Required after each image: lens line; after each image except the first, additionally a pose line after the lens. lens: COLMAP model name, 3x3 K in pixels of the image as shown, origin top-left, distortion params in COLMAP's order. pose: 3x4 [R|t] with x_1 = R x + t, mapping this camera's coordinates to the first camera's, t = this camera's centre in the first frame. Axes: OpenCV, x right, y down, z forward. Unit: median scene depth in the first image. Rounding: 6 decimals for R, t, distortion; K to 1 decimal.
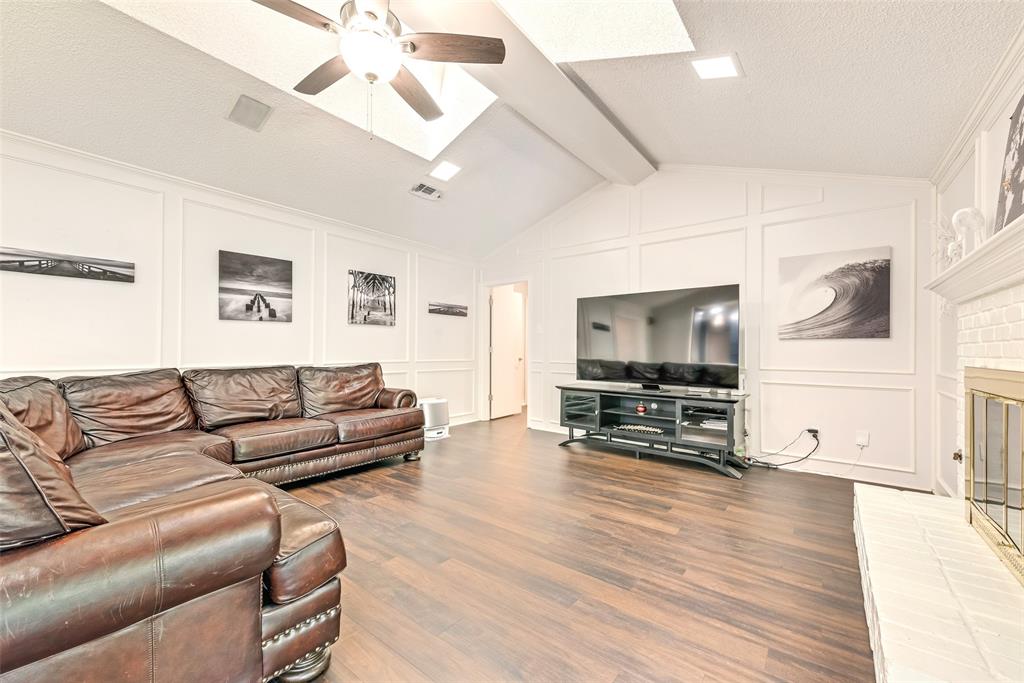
lens RADIAL K [[402.9, 0, 512.0], [0, 402.9, 341.5], [0, 0, 1]] dist [0.000247, 0.000016]
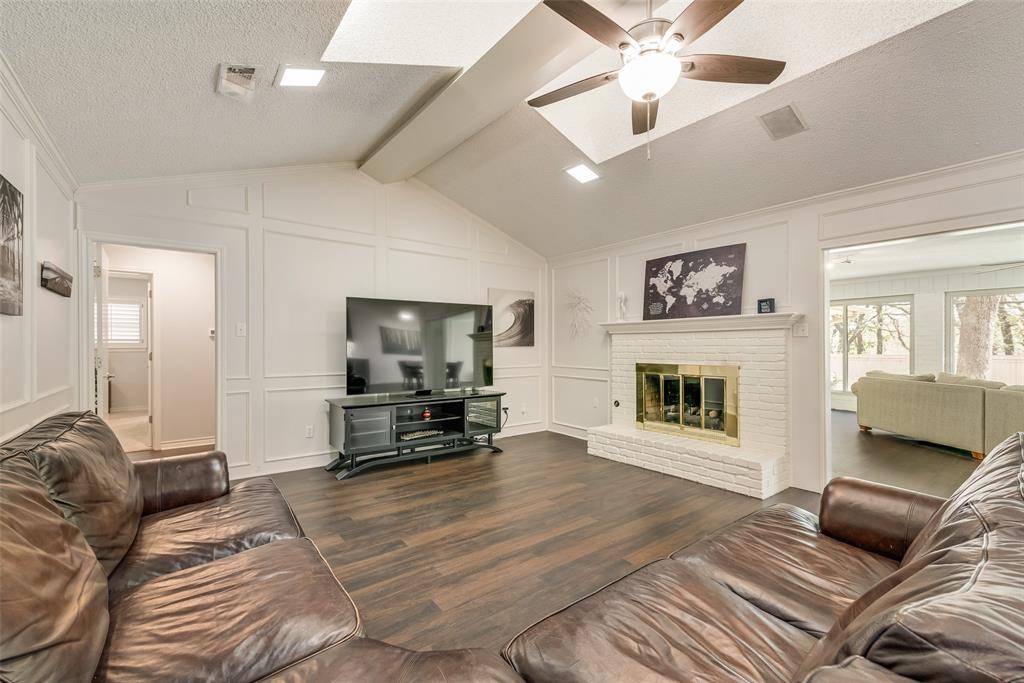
lens RADIAL K [[438.7, 0, 512.0], [0, 438.7, 341.5], [0, 0, 1]] dist [0.000187, -0.000004]
pose [[0.257137, -0.002245, 0.966372, -0.761343], [-0.021173, 0.999744, 0.007957, -0.036980], [-0.966143, -0.022506, 0.257024, 0.538952]]
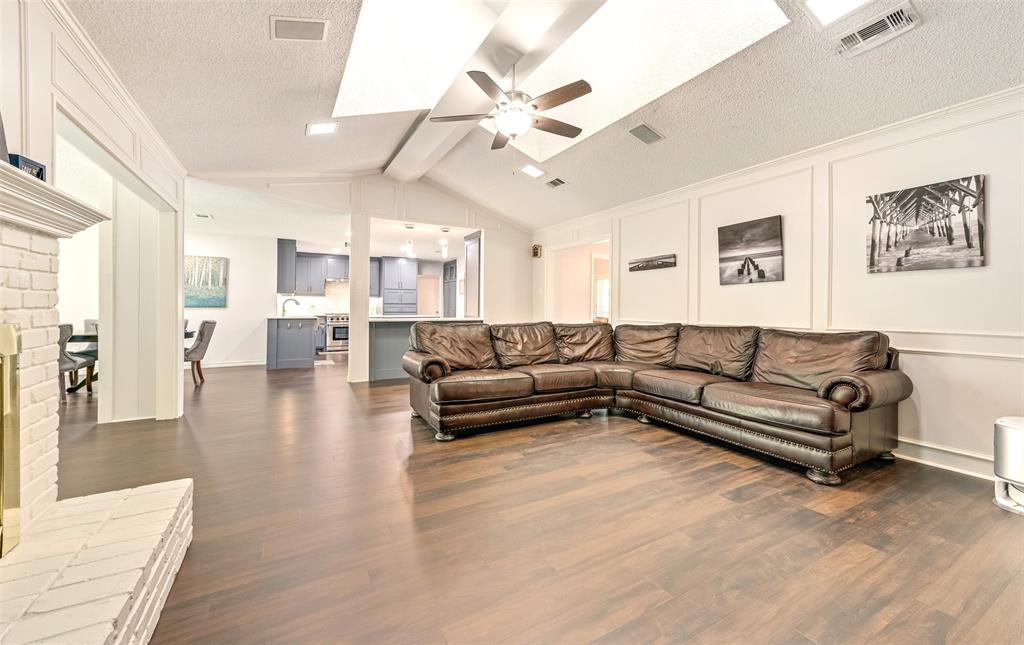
lens RADIAL K [[401.1, 0, 510.0], [0, 401.1, 295.4], [0, 0, 1]] dist [0.000582, 0.000056]
pose [[-0.393868, -0.032104, -0.918606, 0.570017], [0.018129, 0.998924, -0.042684, 0.014234], [0.918988, -0.033465, -0.392863, 0.828429]]
